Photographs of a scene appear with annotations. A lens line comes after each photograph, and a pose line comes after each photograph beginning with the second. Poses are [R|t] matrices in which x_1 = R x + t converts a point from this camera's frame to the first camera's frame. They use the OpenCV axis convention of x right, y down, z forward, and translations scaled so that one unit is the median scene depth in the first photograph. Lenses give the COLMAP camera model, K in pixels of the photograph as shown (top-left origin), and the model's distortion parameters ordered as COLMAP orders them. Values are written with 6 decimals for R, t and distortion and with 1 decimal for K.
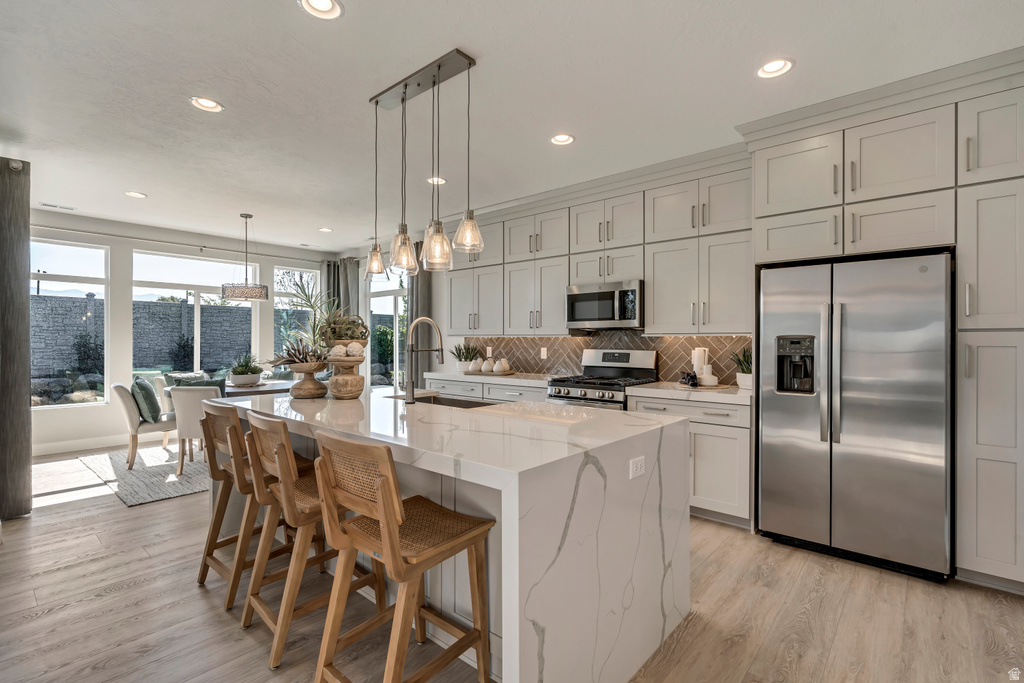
lens RADIAL K [[465.7, 0, 512.0], [0, 465.7, 341.5], [0, 0, 1]] dist [0.018716, -0.000175]
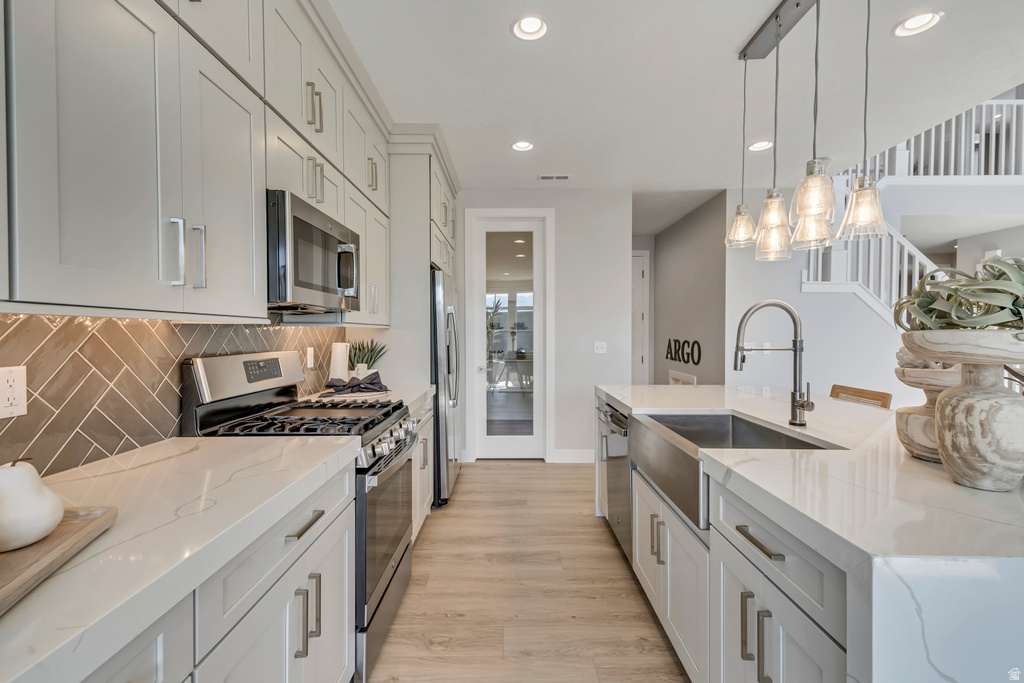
lens RADIAL K [[465.7, 0, 512.0], [0, 465.7, 341.5], [0, 0, 1]] dist [0.018716, -0.000175]
pose [[-0.655624, -0.017113, 0.754894, -0.498121], [-0.000702, 0.999757, 0.022054, -0.007471], [-0.755087, 0.013929, -0.655476, 1.906778]]
